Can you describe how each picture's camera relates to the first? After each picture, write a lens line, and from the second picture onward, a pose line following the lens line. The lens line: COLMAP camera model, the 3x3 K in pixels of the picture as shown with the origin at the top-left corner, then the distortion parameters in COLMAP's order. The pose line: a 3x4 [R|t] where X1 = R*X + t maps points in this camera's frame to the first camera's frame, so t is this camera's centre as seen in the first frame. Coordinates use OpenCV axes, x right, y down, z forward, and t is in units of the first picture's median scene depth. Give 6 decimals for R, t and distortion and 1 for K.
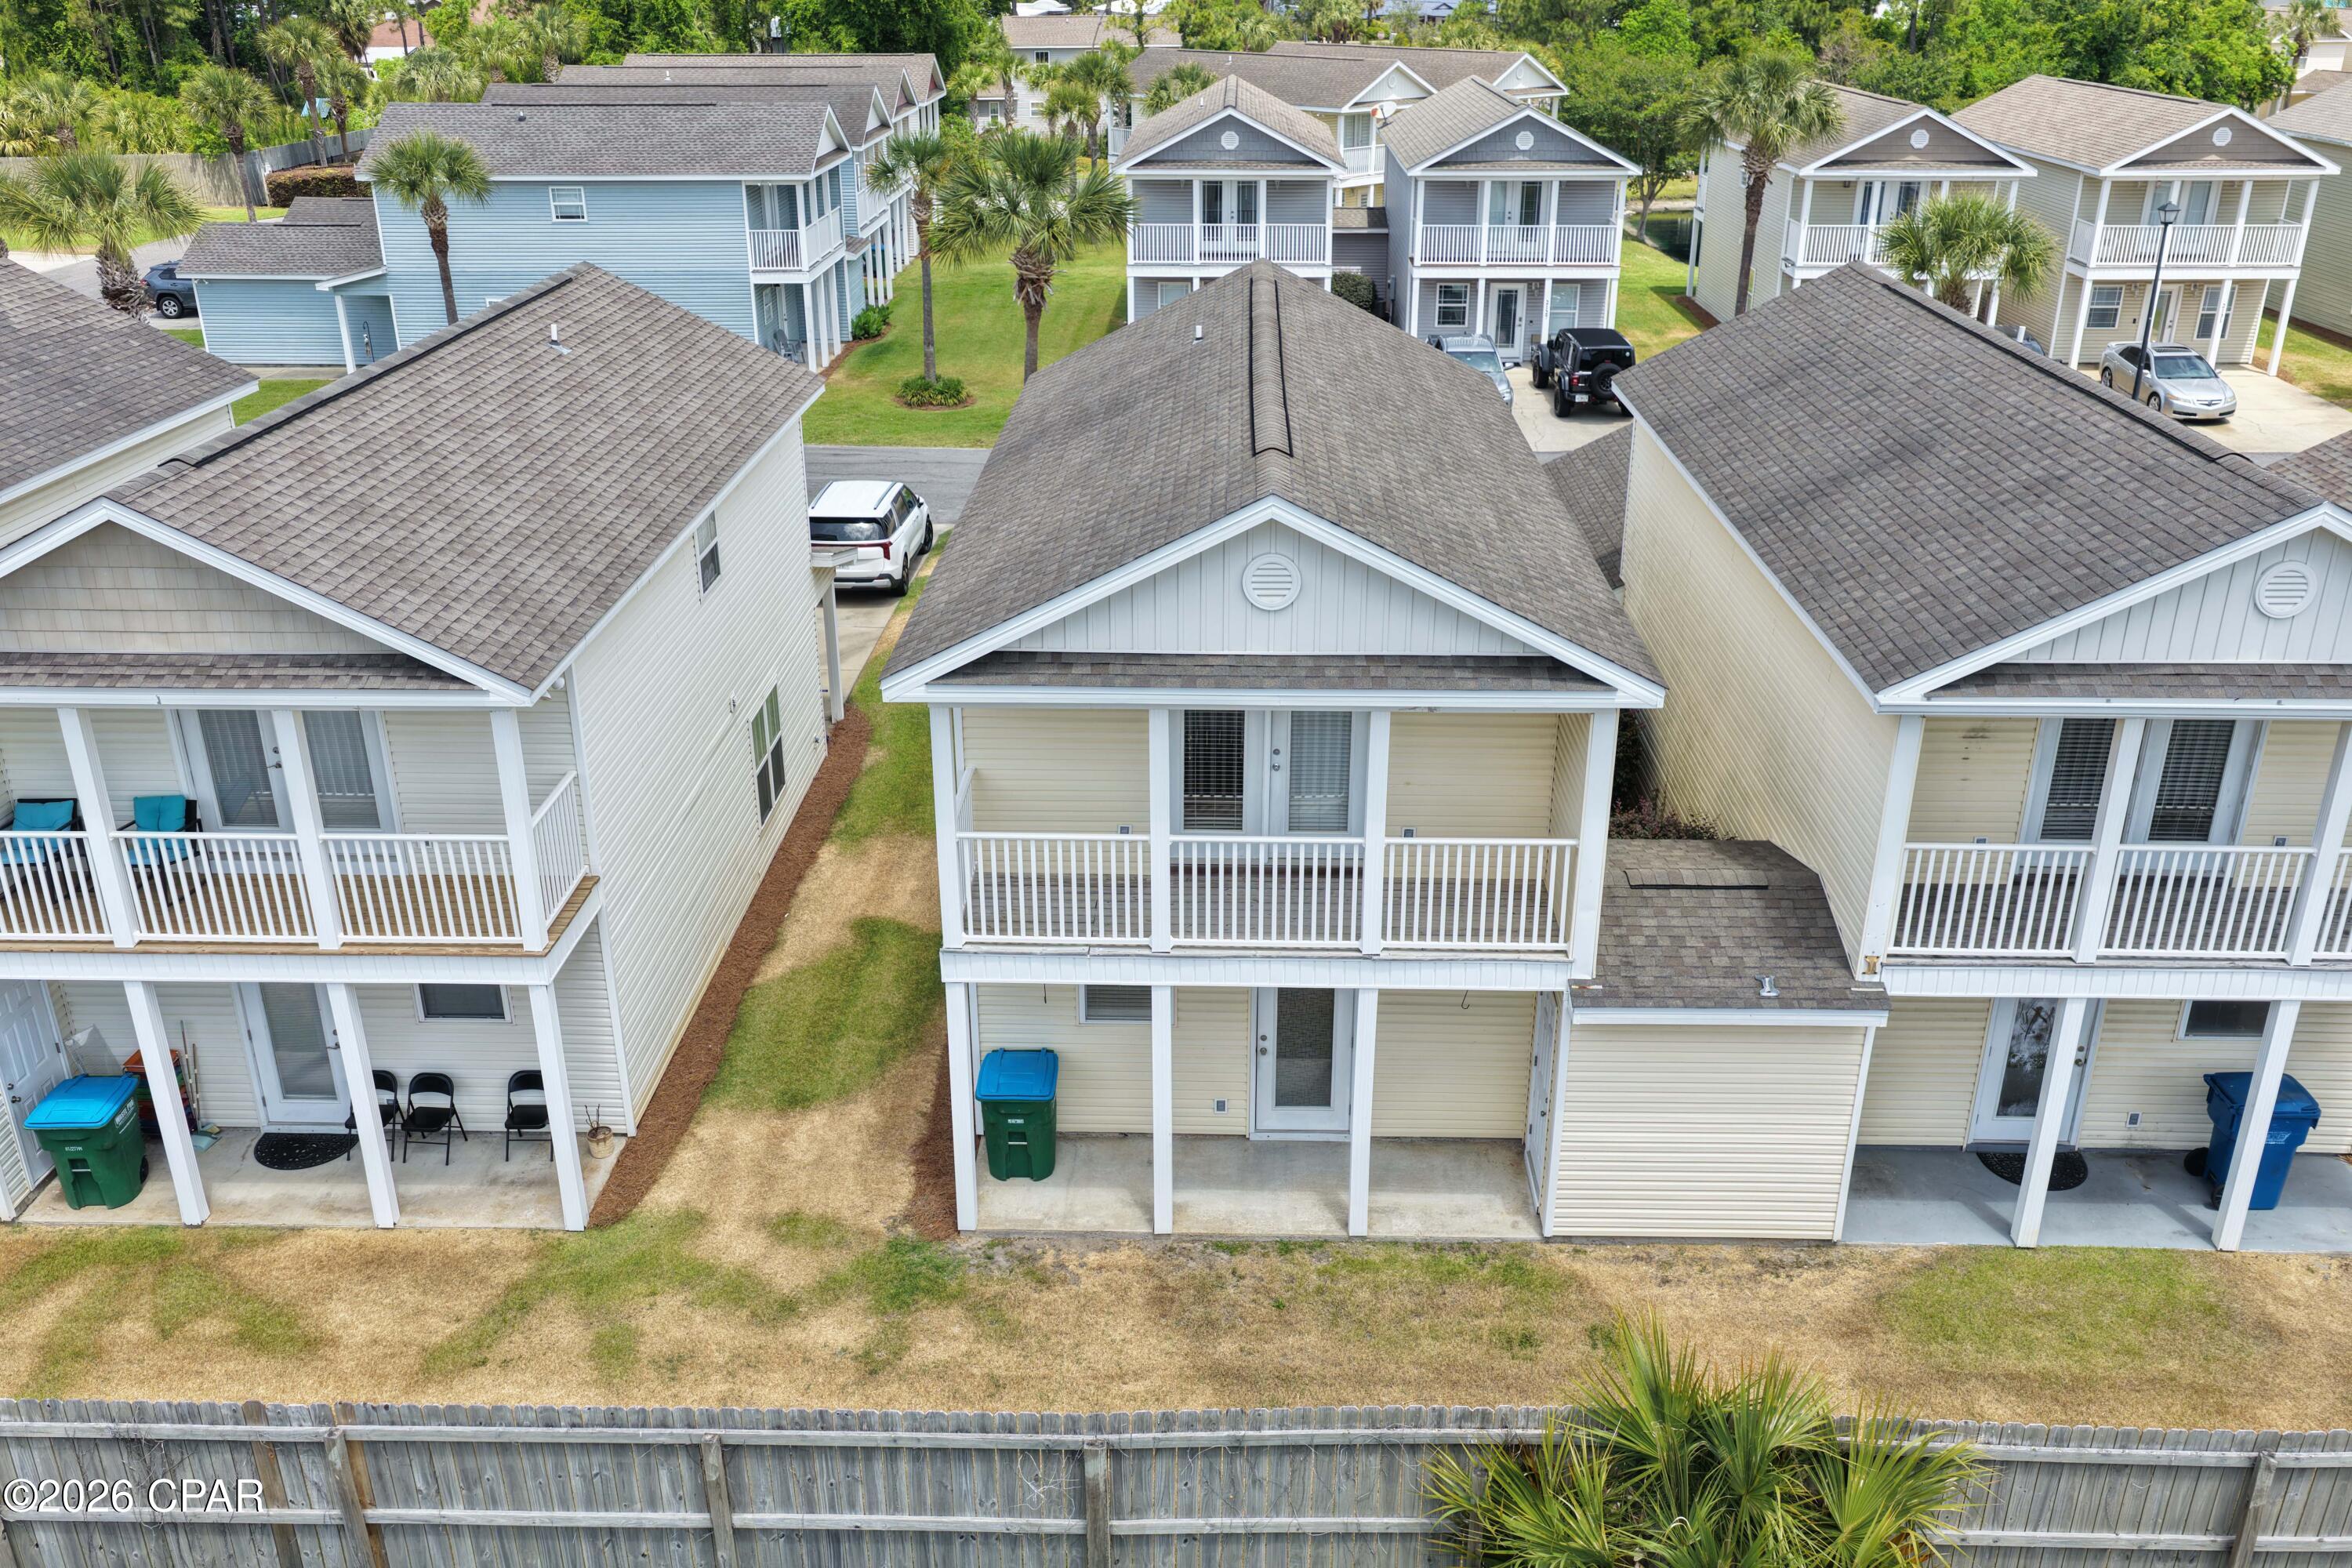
lens RADIAL K [[1953.9, 0, 1177.8], [0, 1953.9, 786.7], [0, 0, 1]] dist [0.001102, 0.001773]
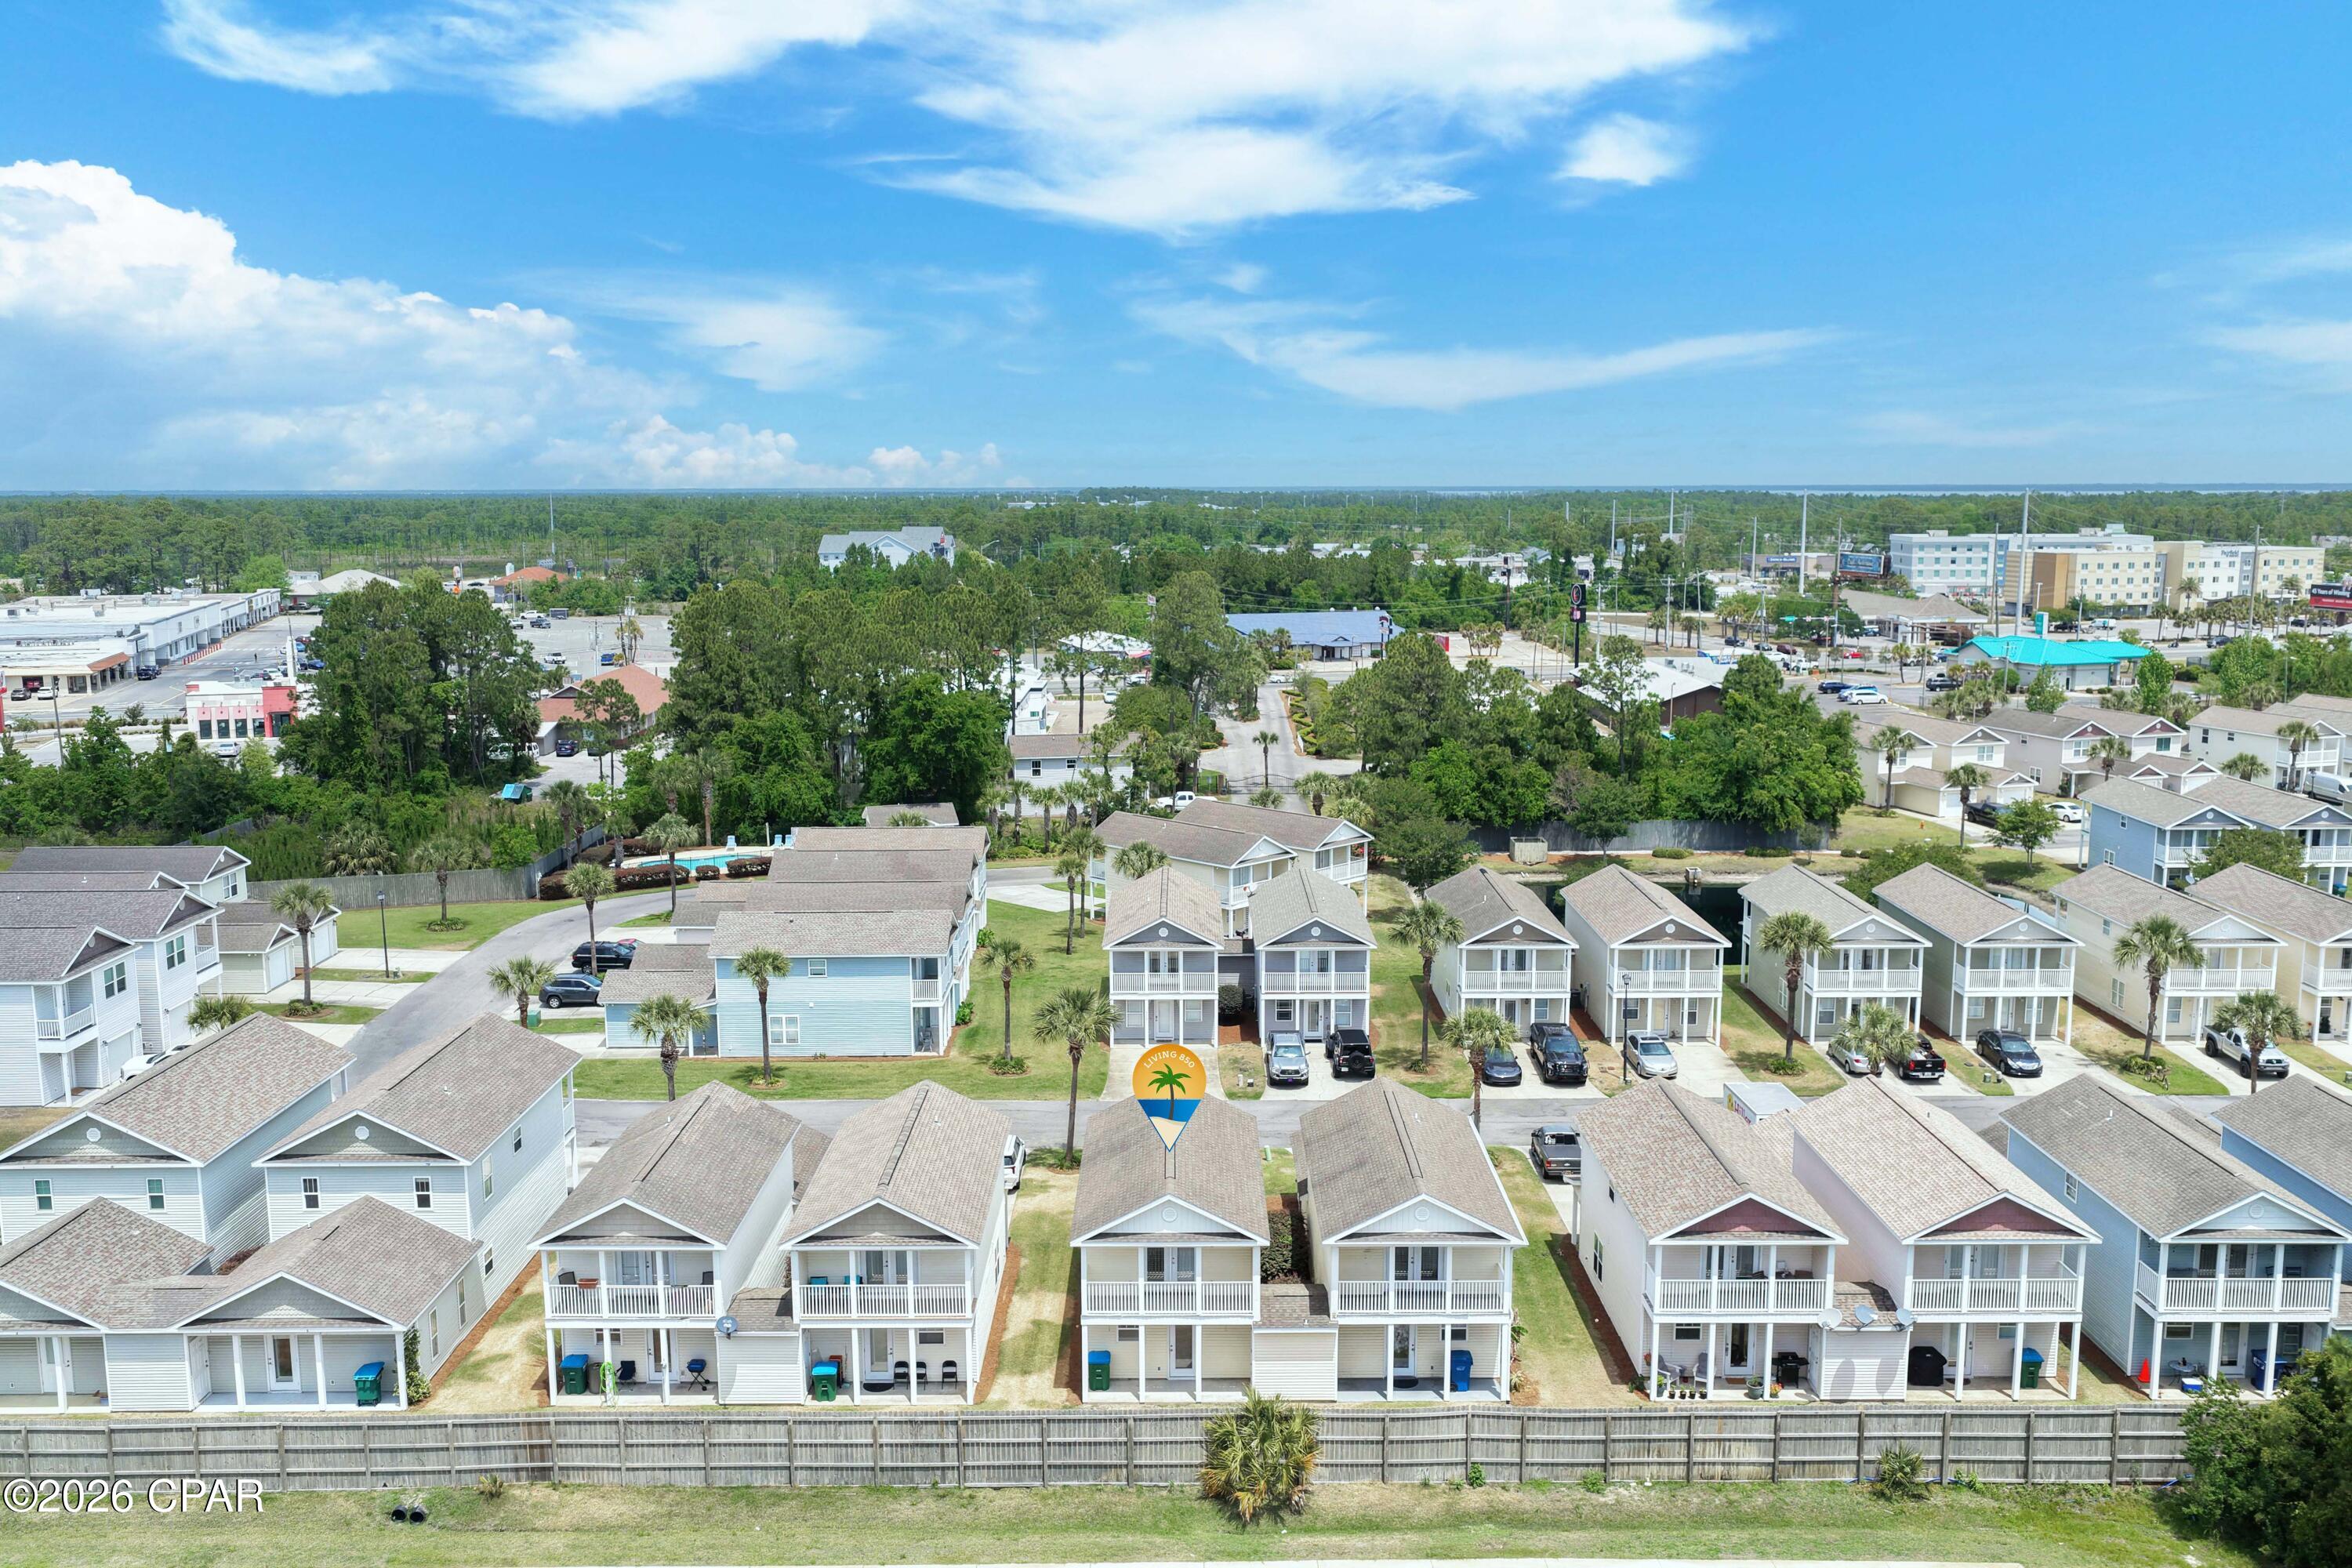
lens RADIAL K [[1953.9, 0, 1175.3], [0, 1953.9, 796.5], [0, 0, 1]] dist [0.001102, 0.001773]
pose [[0.999633, -0.006538, 0.026304, -0.023025], [0.012826, 0.969042, -0.246562, 0.029881], [-0.023878, 0.246809, 0.968770, -1.791765]]
